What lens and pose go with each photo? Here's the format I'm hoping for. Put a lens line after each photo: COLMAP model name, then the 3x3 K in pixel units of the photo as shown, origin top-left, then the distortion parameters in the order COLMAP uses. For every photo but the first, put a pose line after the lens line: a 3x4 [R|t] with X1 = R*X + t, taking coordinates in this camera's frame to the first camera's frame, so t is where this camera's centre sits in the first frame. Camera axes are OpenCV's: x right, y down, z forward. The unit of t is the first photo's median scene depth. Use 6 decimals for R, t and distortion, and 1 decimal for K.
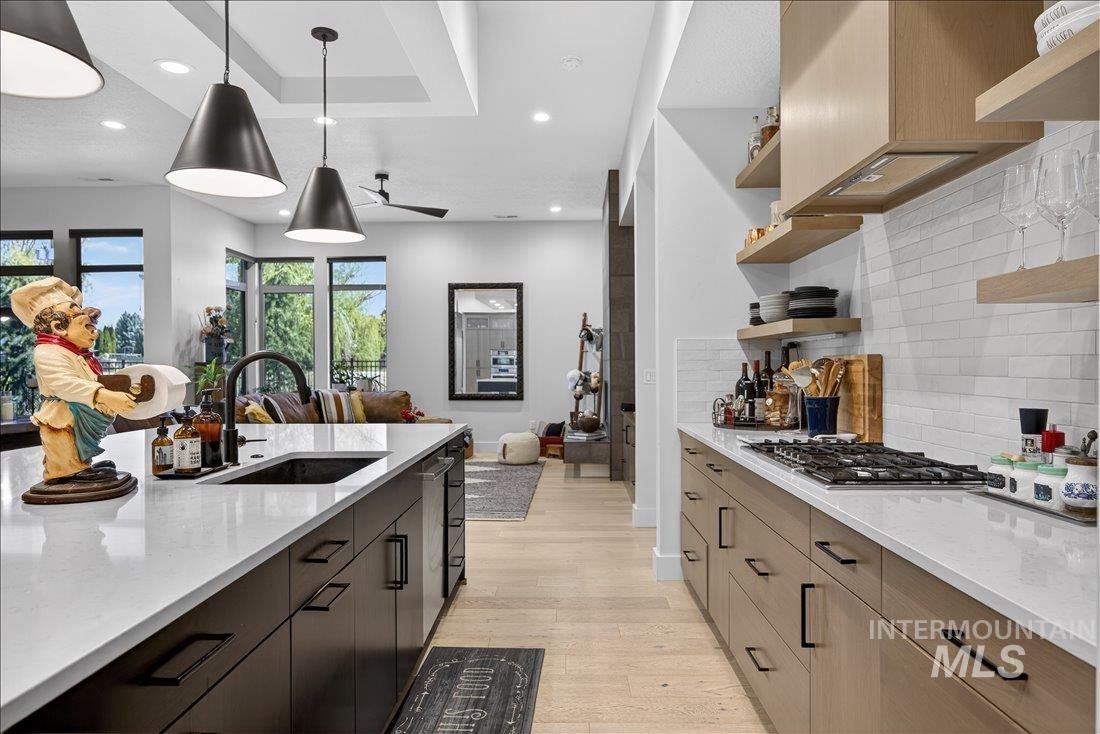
lens RADIAL K [[849.8, 0, 550.2], [0, 849.8, 366.7], [0, 0, 1]] dist [-0.033957, 0.006356]
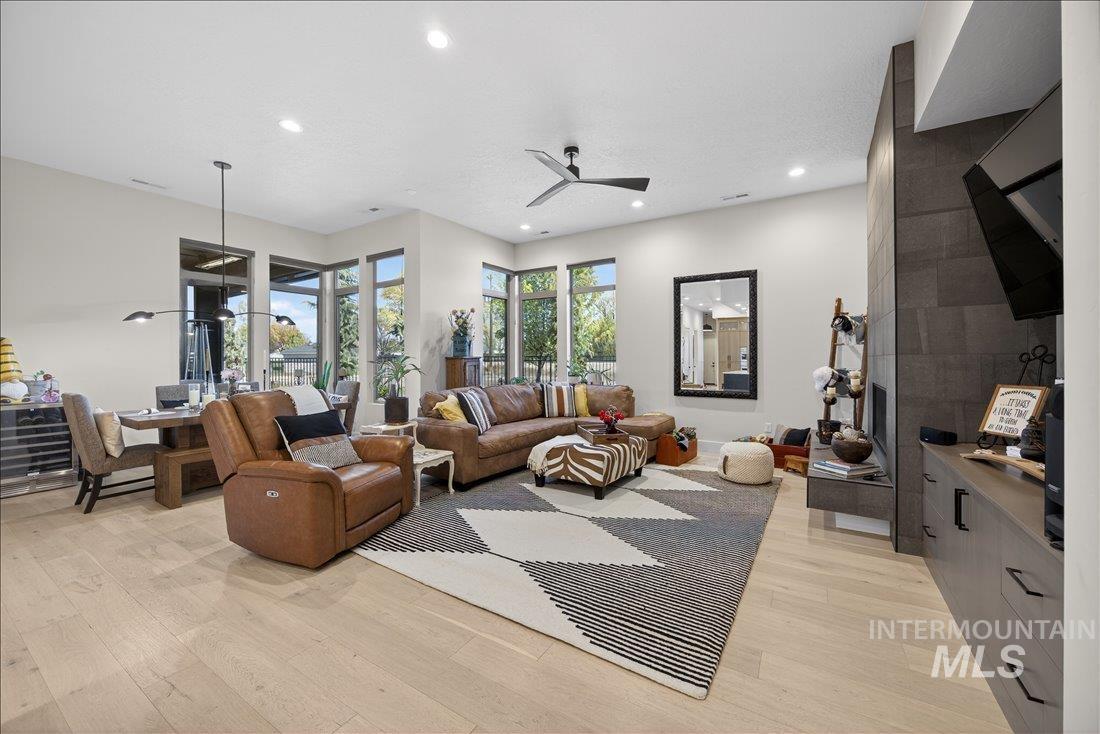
lens RADIAL K [[425.6, 0, 552.1], [0, 425.6, 357.7], [0, 0, 1]] dist [-0.012560, 0.002912]
pose [[0.861943, 0.001669, -0.507002, 0.009605], [-0.001491, 0.999999, 0.000757, -0.005155], [0.507003, 0.000103, 0.861944, 0.518049]]
